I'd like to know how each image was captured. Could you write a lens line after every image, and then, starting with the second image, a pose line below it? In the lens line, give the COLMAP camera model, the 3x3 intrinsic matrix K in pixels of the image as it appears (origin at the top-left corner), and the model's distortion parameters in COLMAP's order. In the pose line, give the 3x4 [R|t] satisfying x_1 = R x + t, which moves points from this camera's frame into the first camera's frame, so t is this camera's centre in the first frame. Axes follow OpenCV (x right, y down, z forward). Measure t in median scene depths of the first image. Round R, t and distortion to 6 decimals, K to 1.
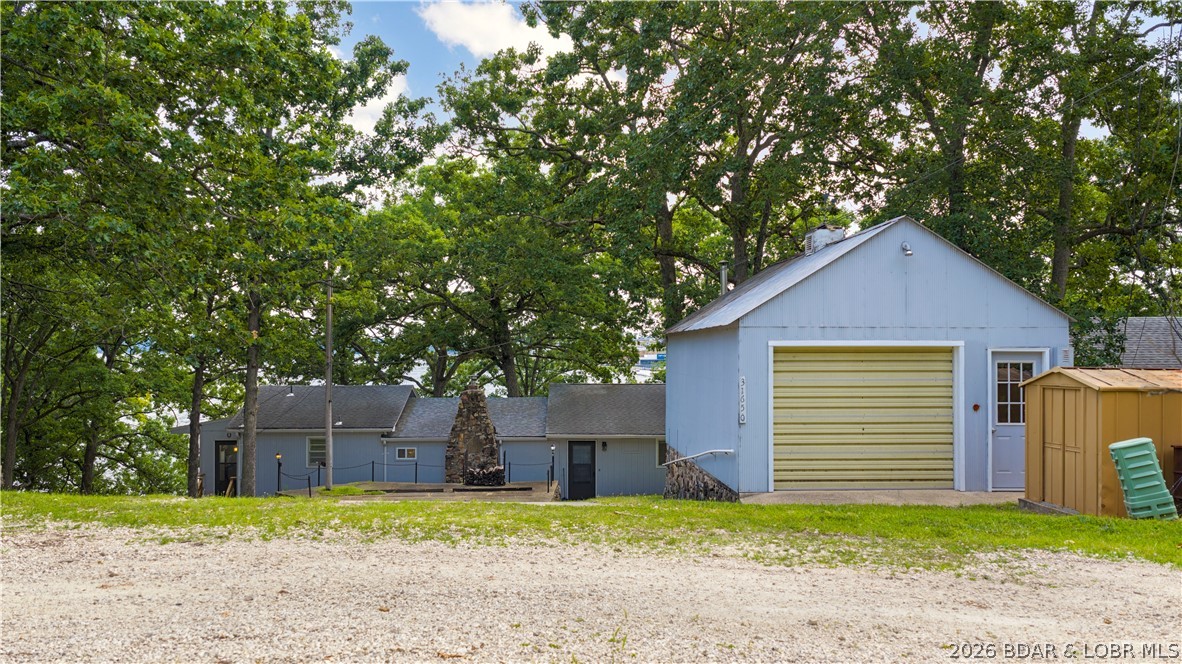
lens RADIAL K [[982.2, 0, 591.1], [0, 982.2, 335.2], [0, 0, 1]] dist [0.030965, -0.007778]
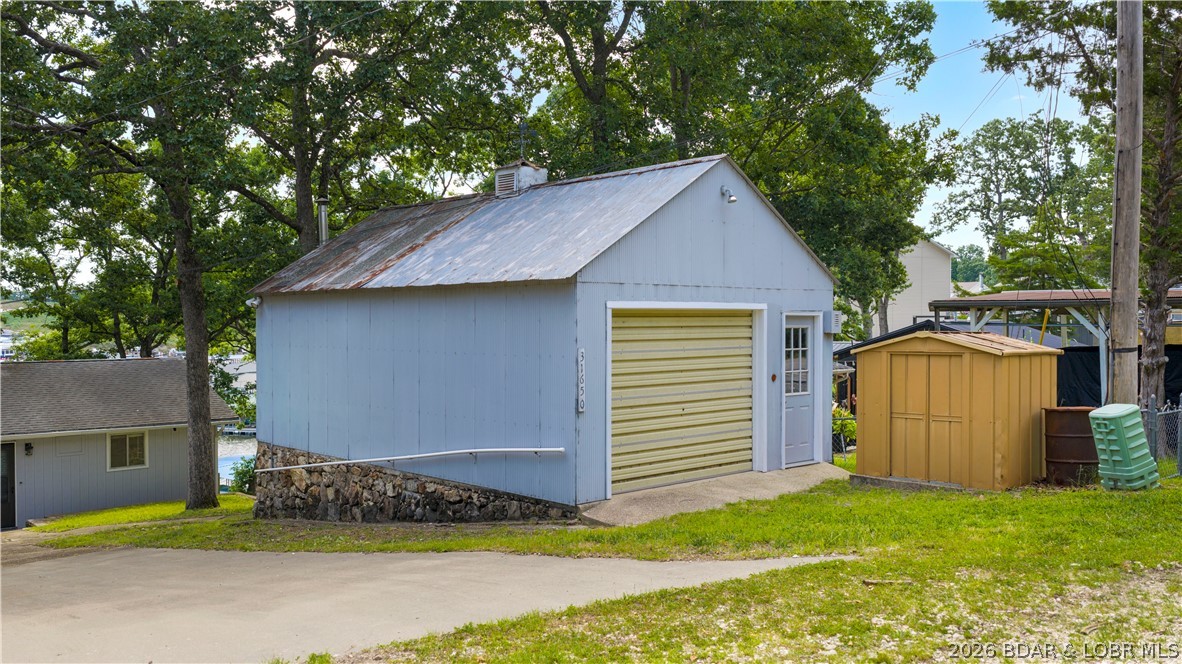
lens RADIAL K [[982.2, 0, 593.9], [0, 982.2, 337.1], [0, 0, 1]] dist [0.030965, -0.007778]
pose [[0.767874, -0.011790, 0.640492, -0.305509], [-0.010001, 0.999488, 0.030389, 0.010528], [-0.640523, -0.029740, 0.767363, 0.413364]]
